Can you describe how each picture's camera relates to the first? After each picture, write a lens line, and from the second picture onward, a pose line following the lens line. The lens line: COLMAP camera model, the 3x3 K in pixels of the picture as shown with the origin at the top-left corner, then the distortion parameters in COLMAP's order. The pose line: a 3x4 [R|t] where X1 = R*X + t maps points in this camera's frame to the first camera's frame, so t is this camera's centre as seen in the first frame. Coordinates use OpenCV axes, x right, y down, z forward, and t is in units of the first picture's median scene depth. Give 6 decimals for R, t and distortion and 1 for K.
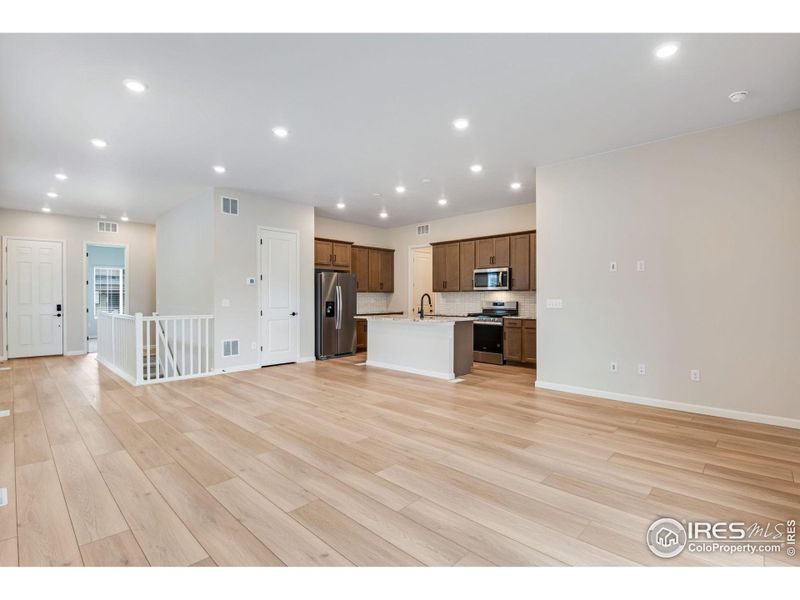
lens RADIAL K [[382.3, 0, 390.8], [0, 382.3, 301.2], [0, 0, 1]] dist [-0.019700, -0.000567]
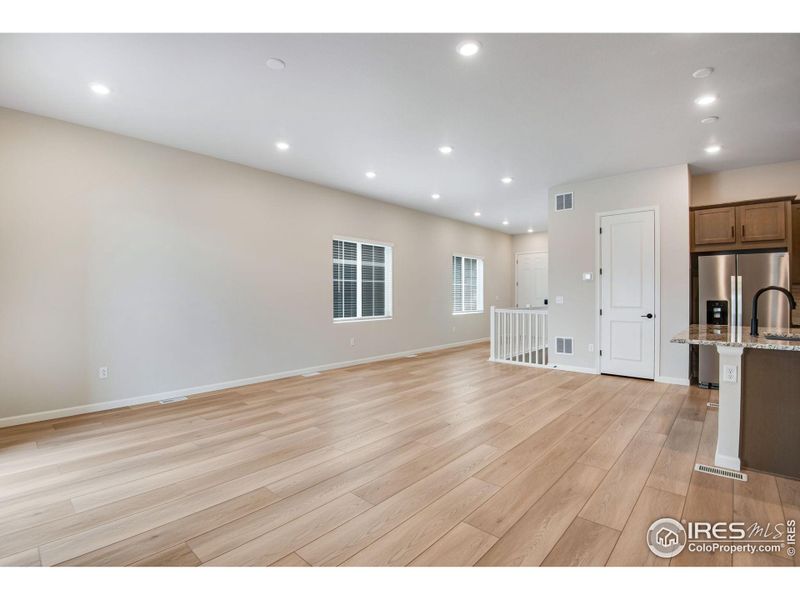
lens RADIAL K [[380.9, 0, 385.9], [0, 380.9, 291.9], [0, 0, 1]] dist [-0.024713, -0.000347]
pose [[0.031593, -0.005615, -0.999485, 0.591526], [-0.010149, 0.999931, -0.005938, -0.005493], [0.999449, 0.010331, 0.031533, 0.551484]]
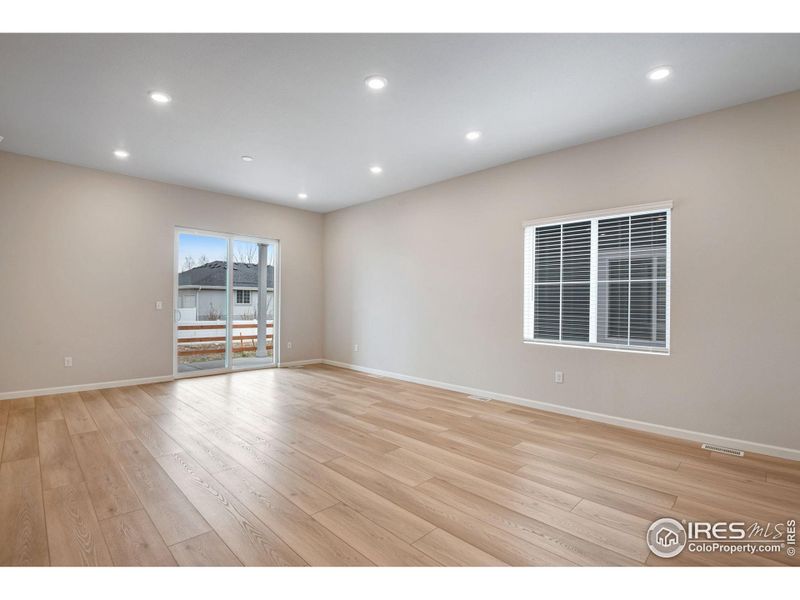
lens RADIAL K [[382.3, 0, 390.8], [0, 382.3, 301.2], [0, 0, 1]] dist [-0.019700, -0.000567]
pose [[-0.999871, -0.009074, 0.013220, -0.234161], [-0.008984, 0.999936, 0.006827, -0.011252], [-0.013281, 0.006708, -0.999889, 1.236436]]
